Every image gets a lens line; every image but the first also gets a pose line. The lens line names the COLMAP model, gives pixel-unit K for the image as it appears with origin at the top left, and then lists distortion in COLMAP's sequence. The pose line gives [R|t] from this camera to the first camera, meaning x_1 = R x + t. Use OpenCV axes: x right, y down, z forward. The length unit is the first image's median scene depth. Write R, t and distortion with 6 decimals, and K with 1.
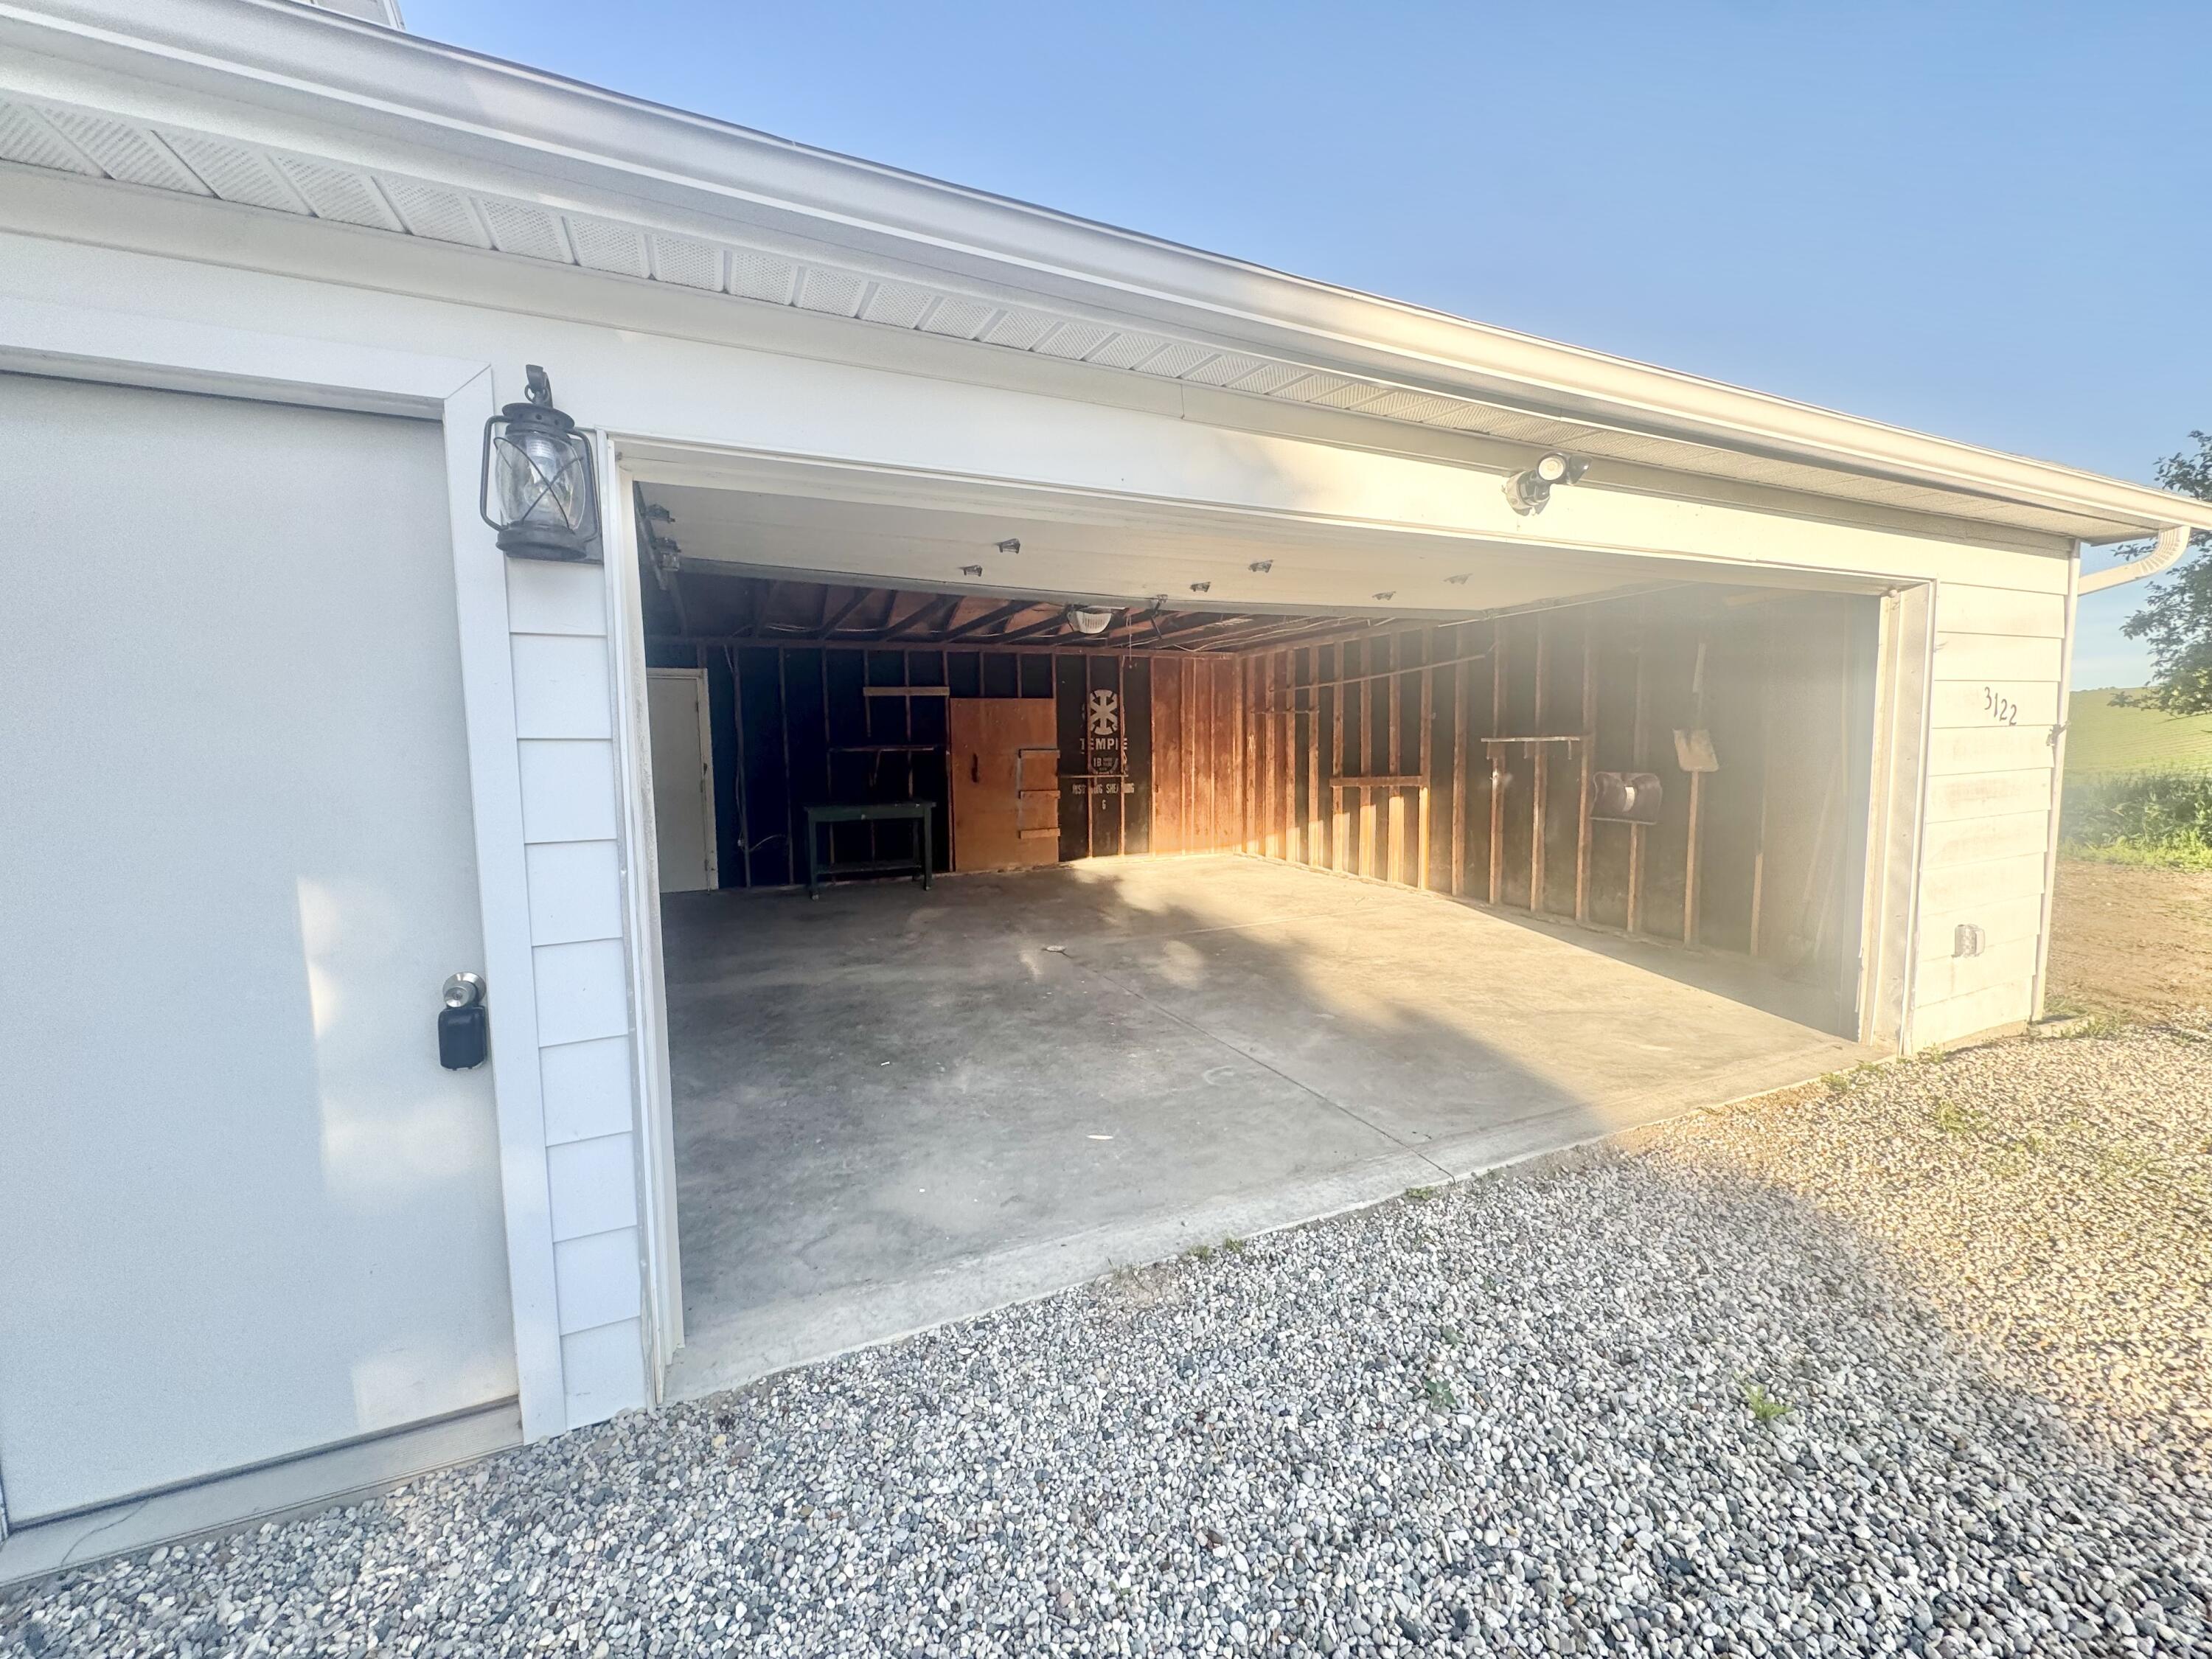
lens RADIAL K [[883.1, 0, 1106.0], [0, 883.1, 829.5], [0, 0, 1]] dist [-0.003400, 0.000806]
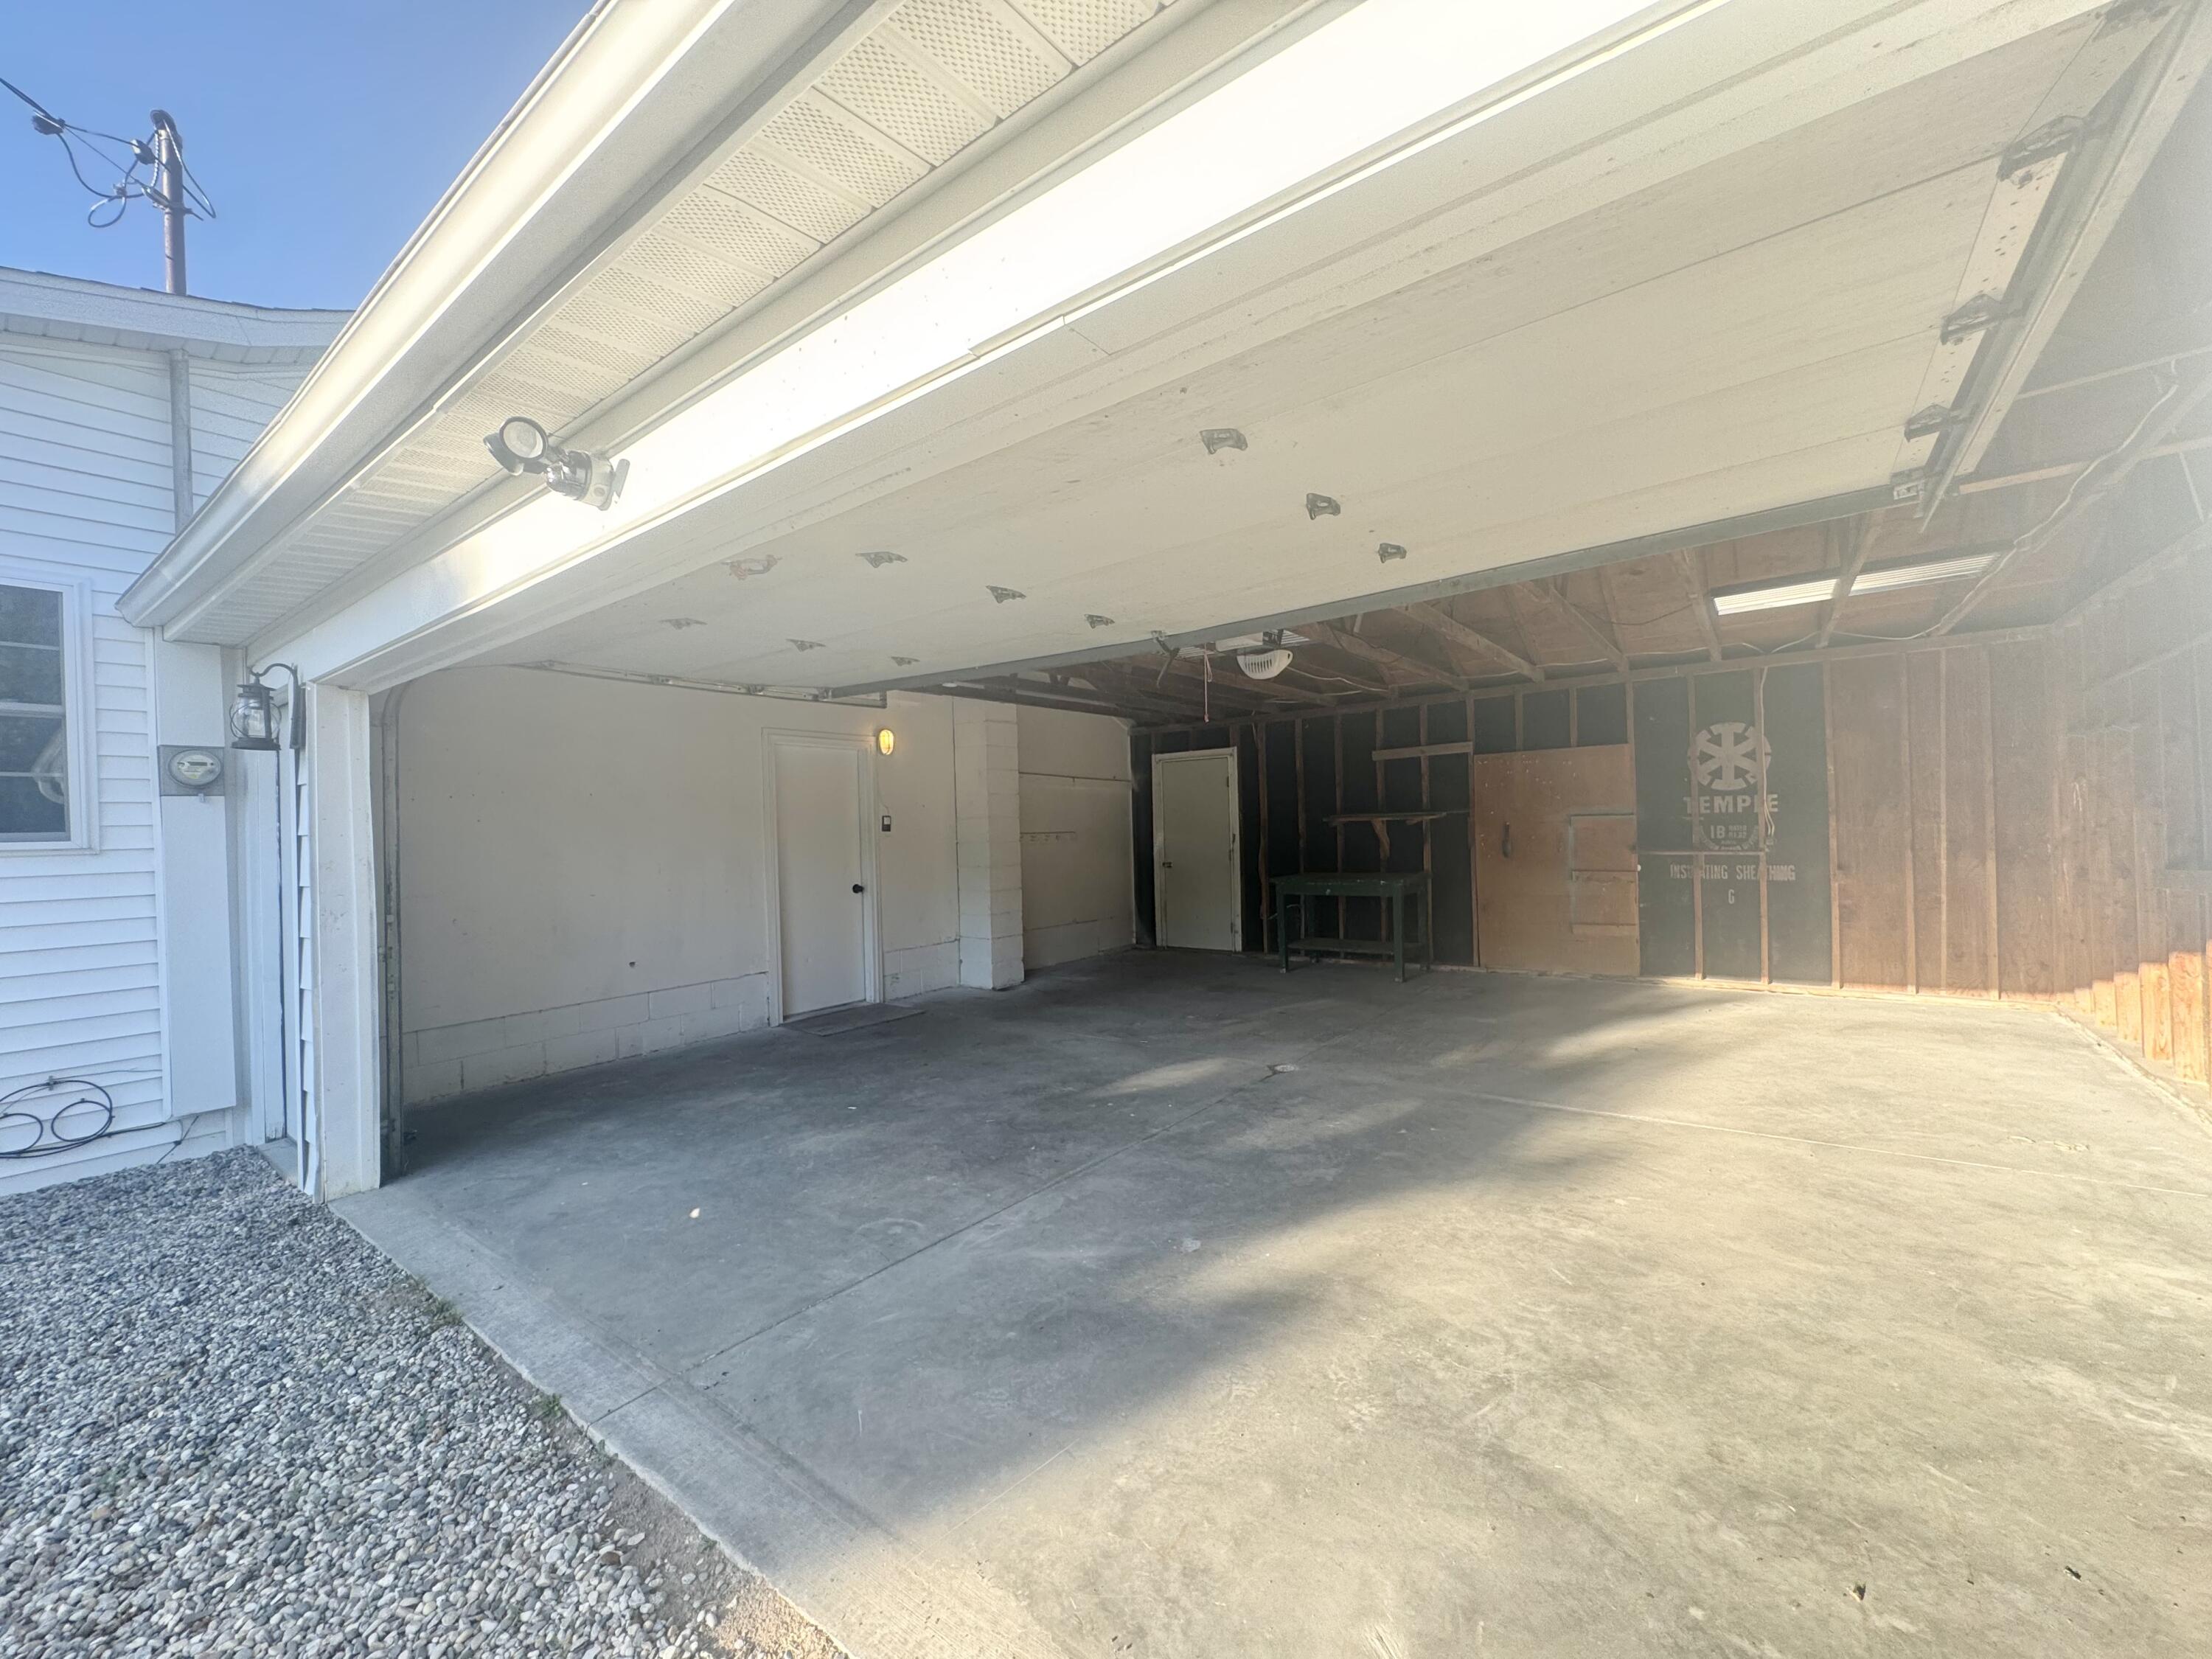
lens RADIAL K [[883.1, 0, 1106.0], [0, 883.1, 829.5], [0, 0, 1]] dist [-0.003400, 0.000806]
pose [[0.485082, -0.000847, -0.874468, 0.768137], [-0.060393, 0.997579, -0.034467, -0.060466], [0.872381, 0.069532, 0.483857, 0.612601]]
